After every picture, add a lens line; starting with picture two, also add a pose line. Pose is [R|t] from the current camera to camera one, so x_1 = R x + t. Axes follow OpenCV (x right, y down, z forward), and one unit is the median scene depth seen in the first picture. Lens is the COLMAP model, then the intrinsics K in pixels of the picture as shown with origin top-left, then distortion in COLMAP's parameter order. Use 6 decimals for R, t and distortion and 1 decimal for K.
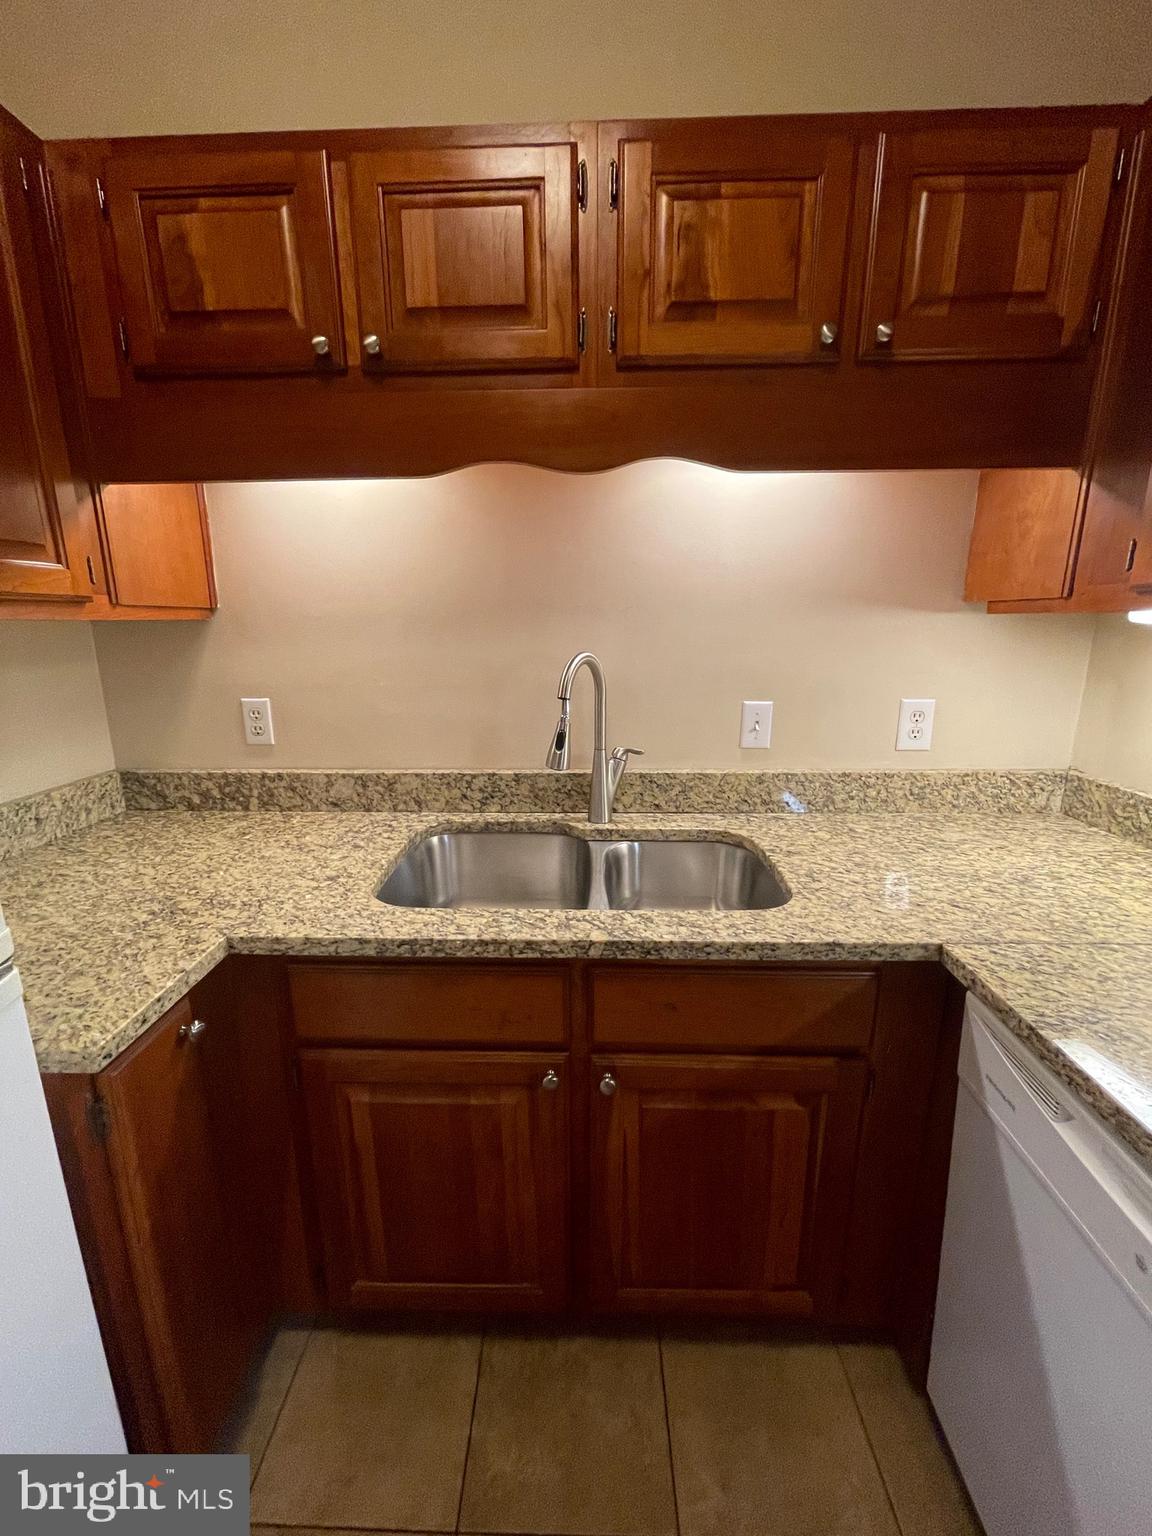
lens RADIAL K [[625.1, 0, 570.8], [0, 625.1, 765.6], [0, 0, 1]] dist [-0.017551, 0.009428]
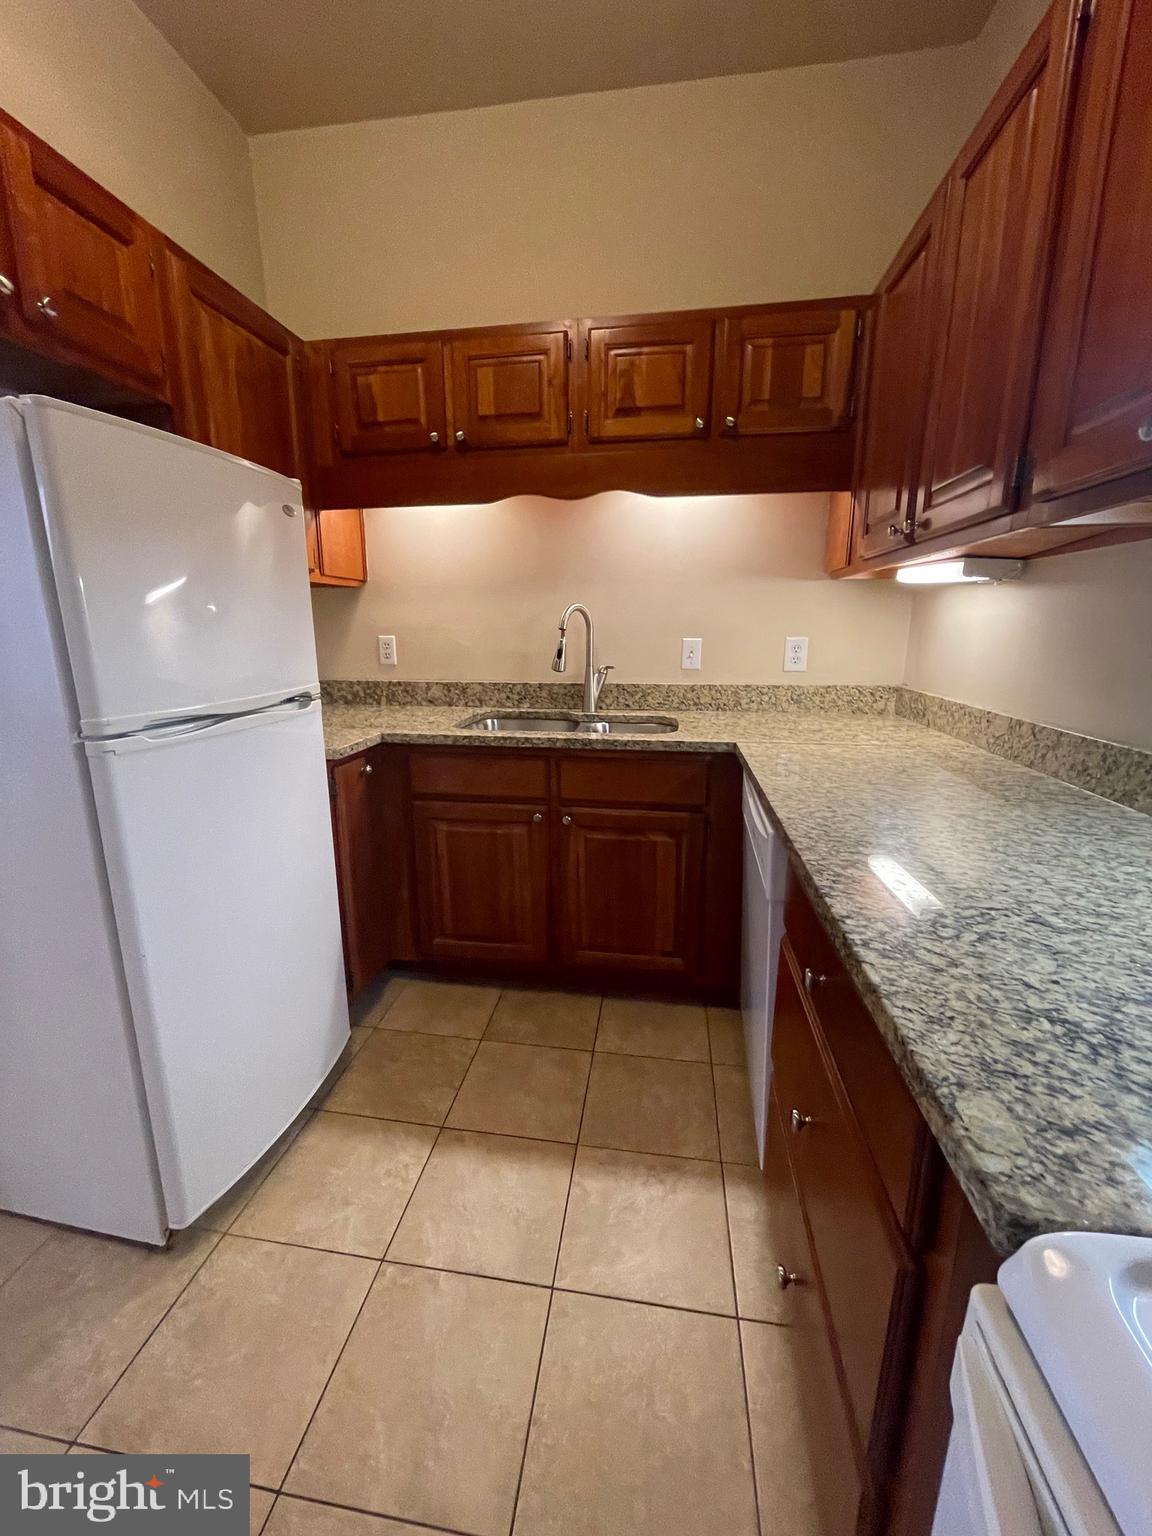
lens RADIAL K [[622.5, 0, 569.2], [0, 622.5, 766.4], [0, 0, 1]] dist [-0.003657, 0.000951]
pose [[0.991633, 0.032496, -0.124933, 0.272097], [-0.032733, 0.999464, 0.000158, 0.312858], [0.124872, 0.003933, 0.992165, -0.815415]]
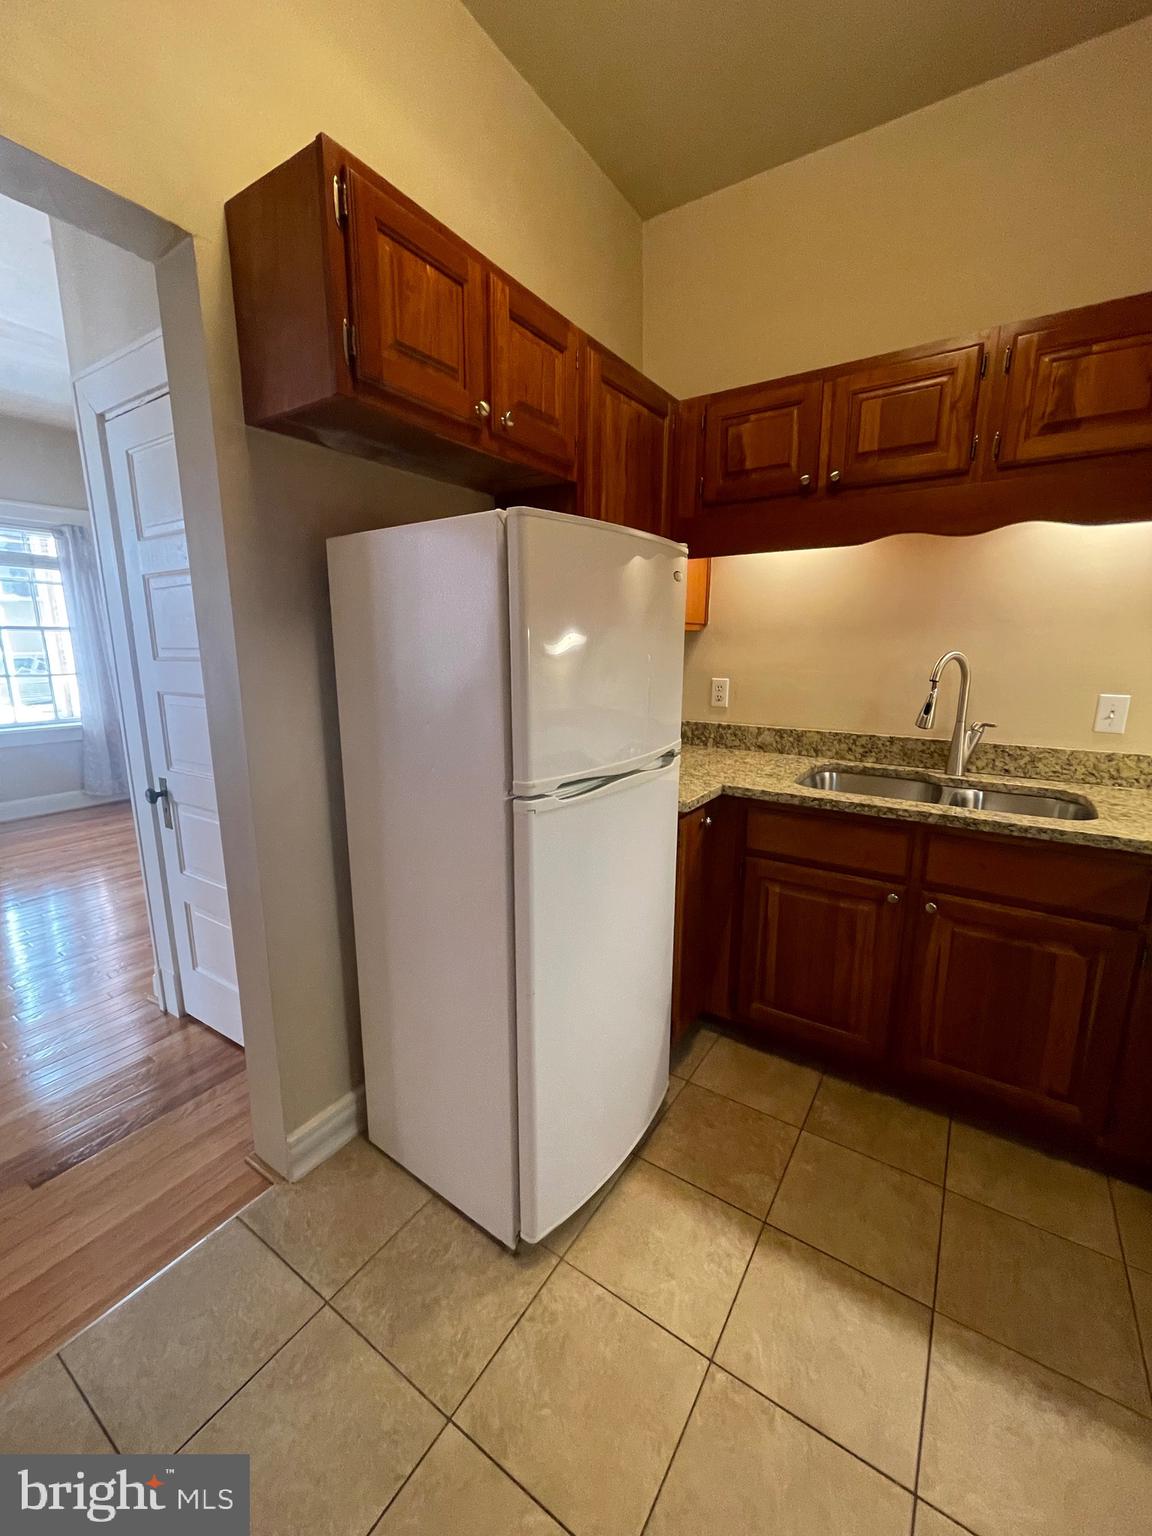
lens RADIAL K [[622.5, 0, 569.2], [0, 622.5, 766.4], [0, 0, 1]] dist [-0.003657, 0.000951]
pose [[0.842243, 0.111320, -0.527479, 0.071791], [-0.125738, 0.992026, 0.008589, 0.224173], [0.524229, 0.059090, 0.849525, -0.836799]]
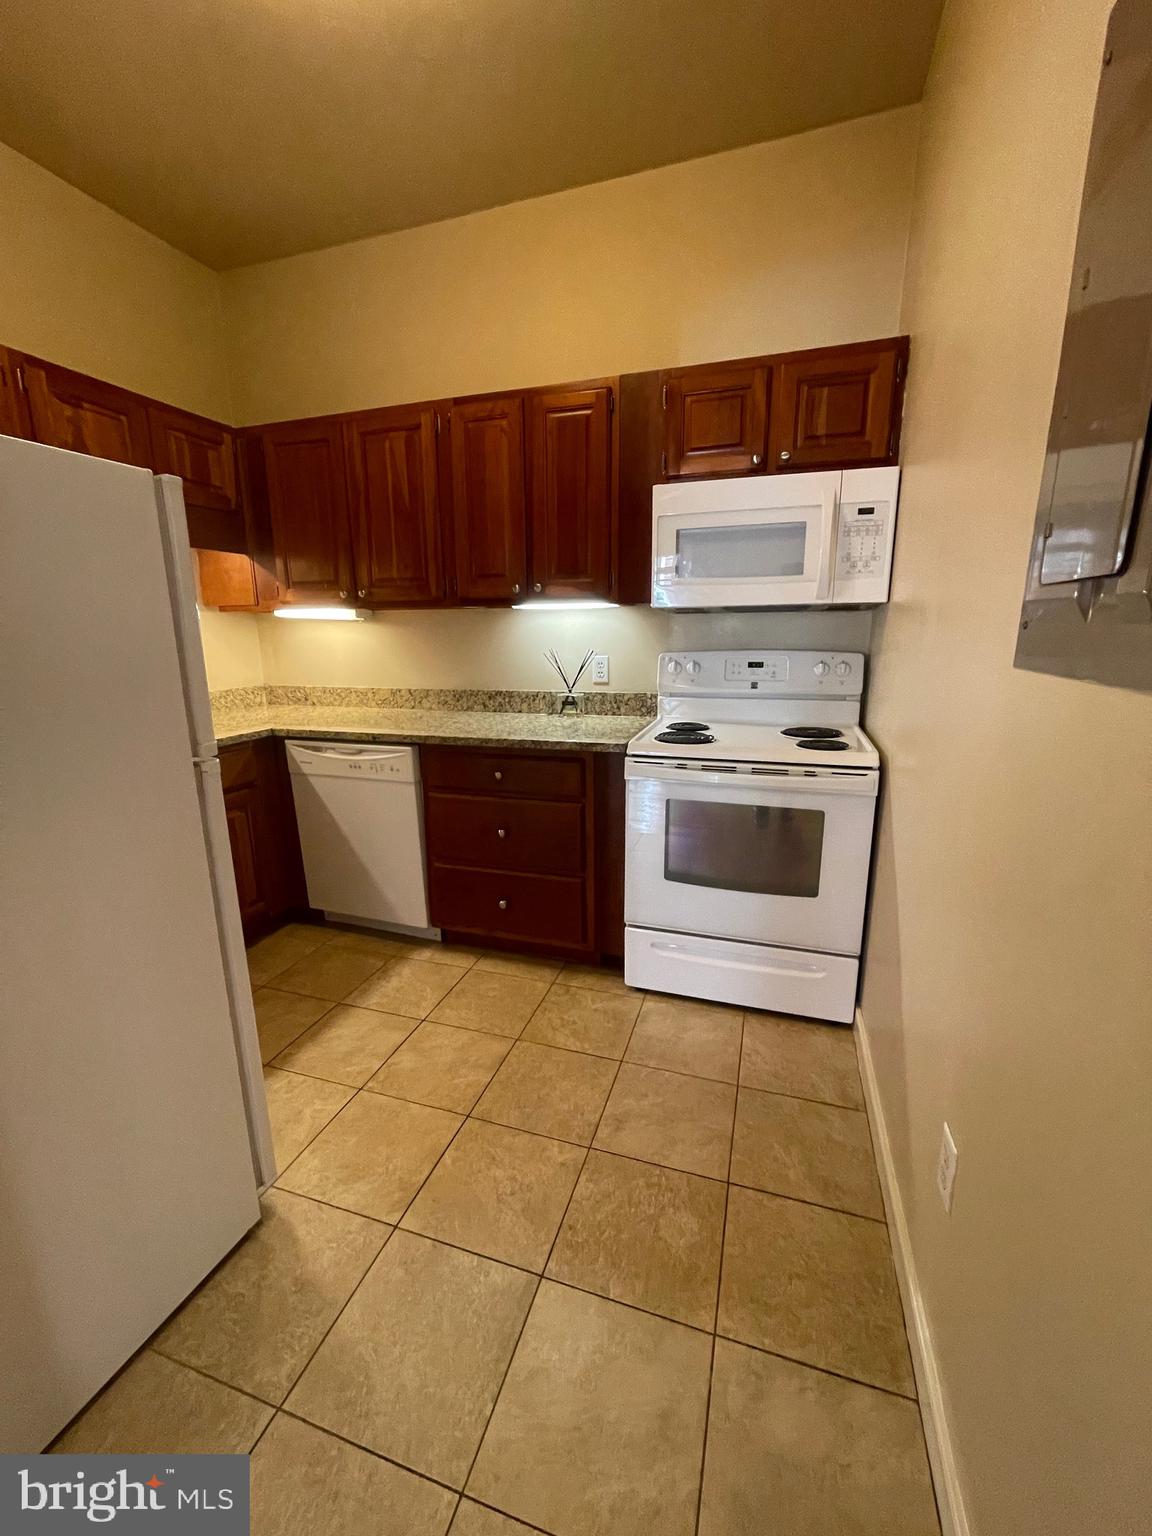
lens RADIAL K [[621.3, 0, 571.4], [0, 621.3, 768.3], [0, 0, 1]] dist [-0.003084, 0.000685]
pose [[0.291717, -0.210863, 0.932973, -1.353138], [0.223016, 0.963509, 0.148033, 0.286481], [-0.930143, 0.164884, 0.328098, -0.930708]]
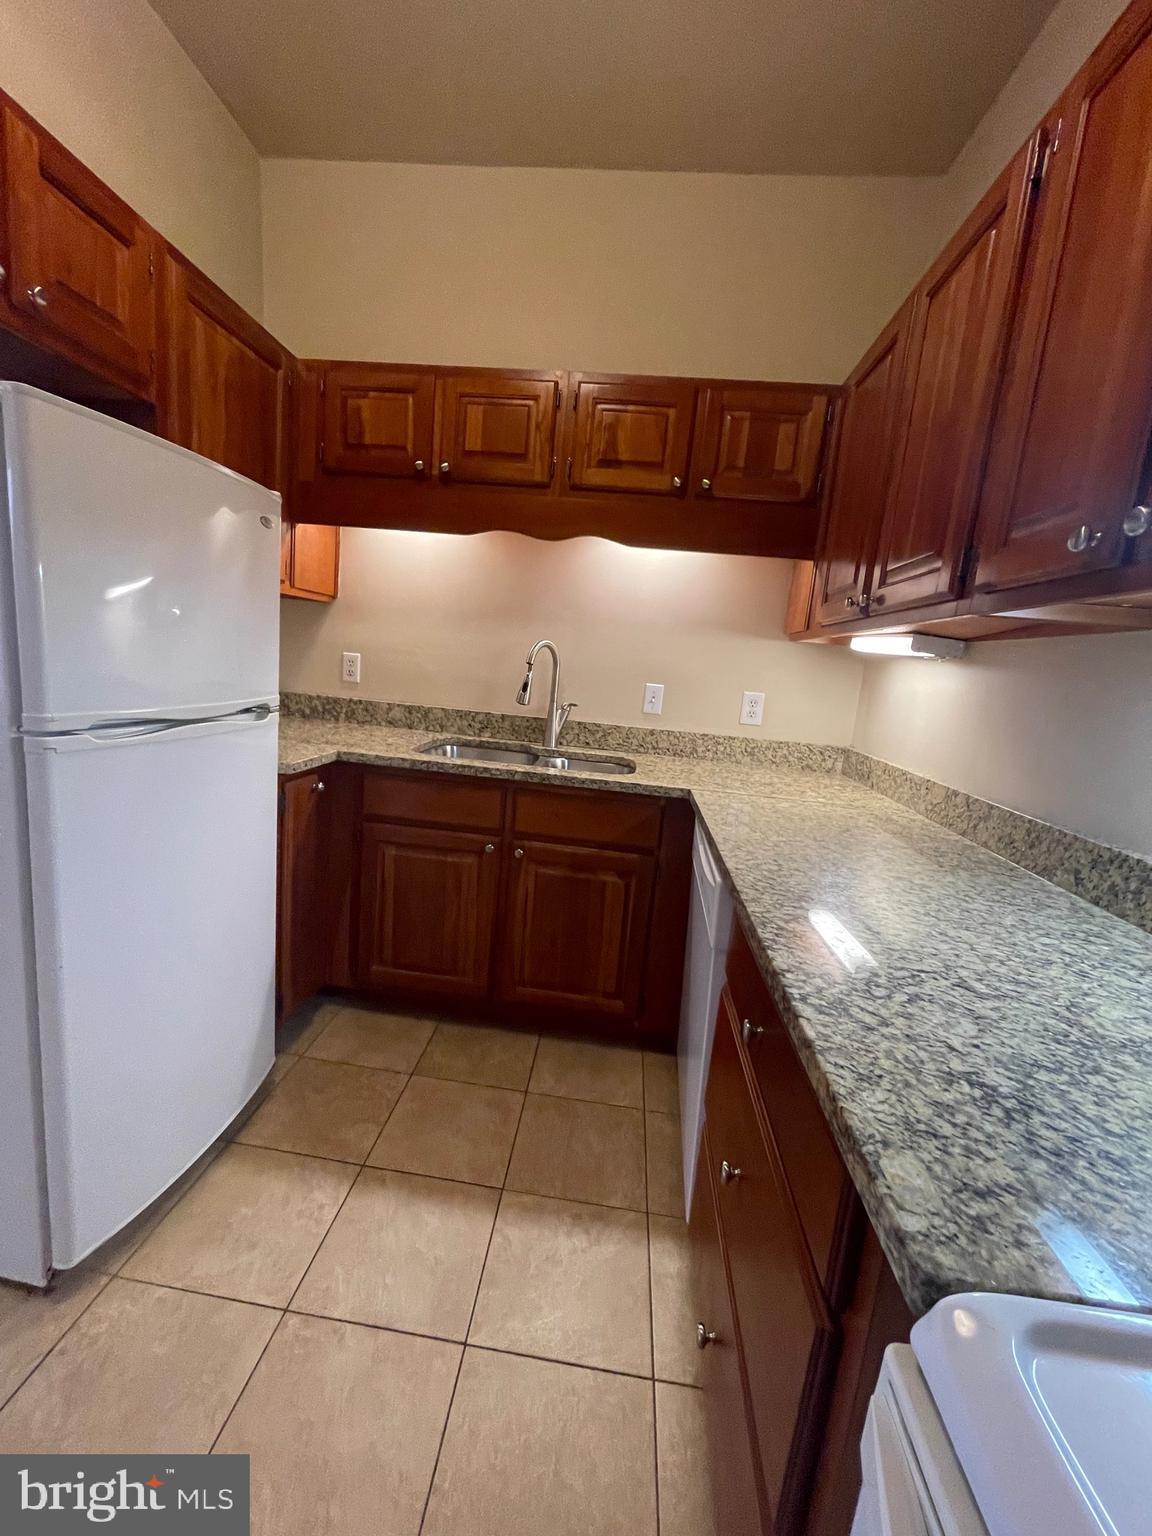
lens RADIAL K [[622.5, 0, 569.2], [0, 622.5, 766.4], [0, 0, 1]] dist [-0.003657, 0.000951]
pose [[0.992563, 0.107401, -0.057311, 0.265916], [-0.110662, 0.992215, -0.057130, 0.306978], [0.050729, 0.063048, 0.996720, -0.826641]]
